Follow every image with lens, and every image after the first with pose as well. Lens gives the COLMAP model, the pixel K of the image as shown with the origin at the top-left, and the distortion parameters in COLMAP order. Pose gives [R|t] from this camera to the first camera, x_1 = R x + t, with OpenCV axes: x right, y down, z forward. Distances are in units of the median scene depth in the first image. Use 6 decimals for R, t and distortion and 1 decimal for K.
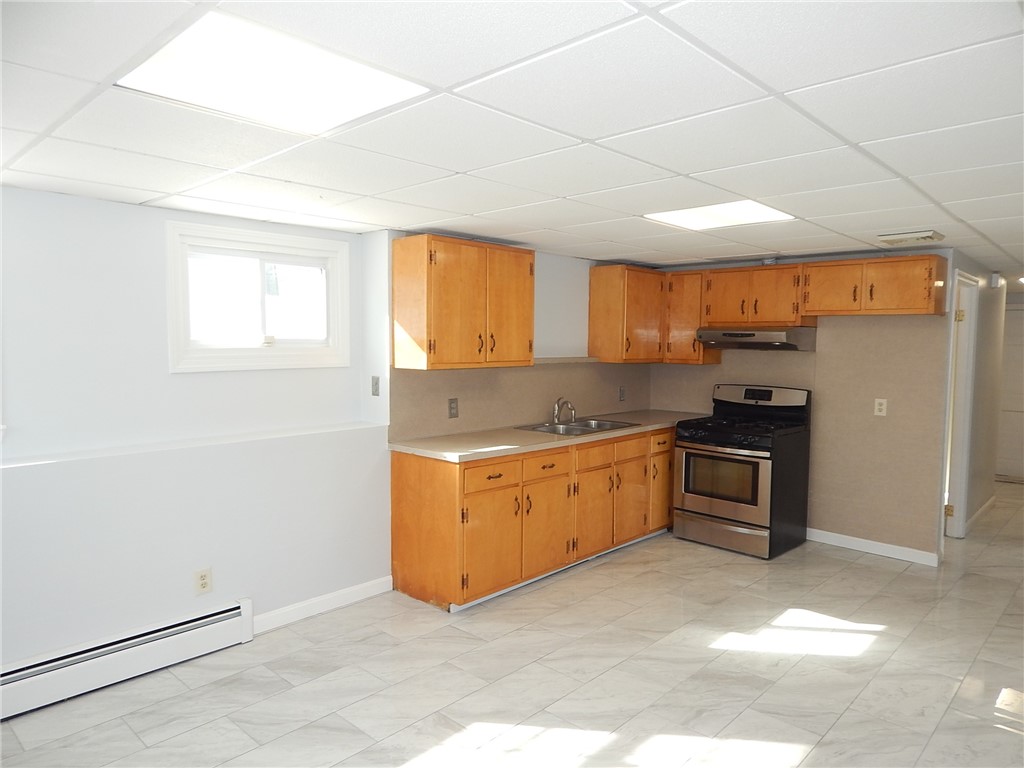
lens RADIAL K [[688.2, 0, 520.8], [0, 688.2, 388.8], [0, 0, 1]] dist [0.027867, -0.009459]
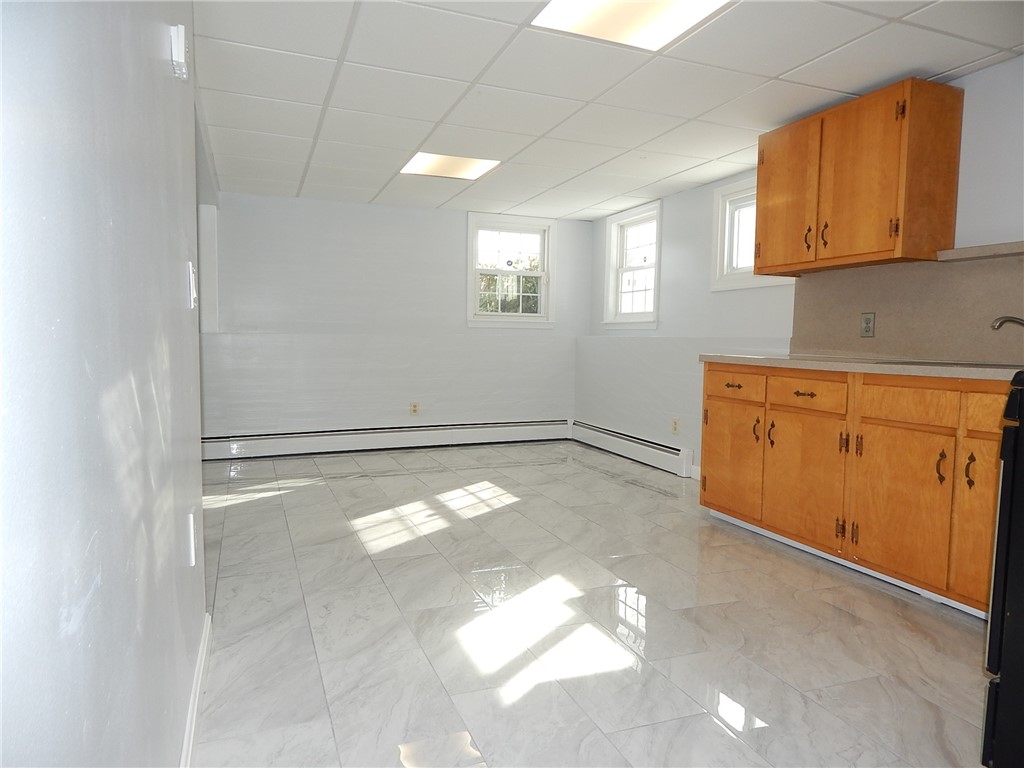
lens RADIAL K [[688.2, 0, 520.6], [0, 688.2, 380.1], [0, 0, 1]] dist [0.027867, -0.009459]
pose [[-0.431568, 0.029334, -0.901603, 0.936842], [-0.093776, 0.992597, 0.077182, 0.079046], [0.897193, 0.117858, -0.425623, 1.175375]]
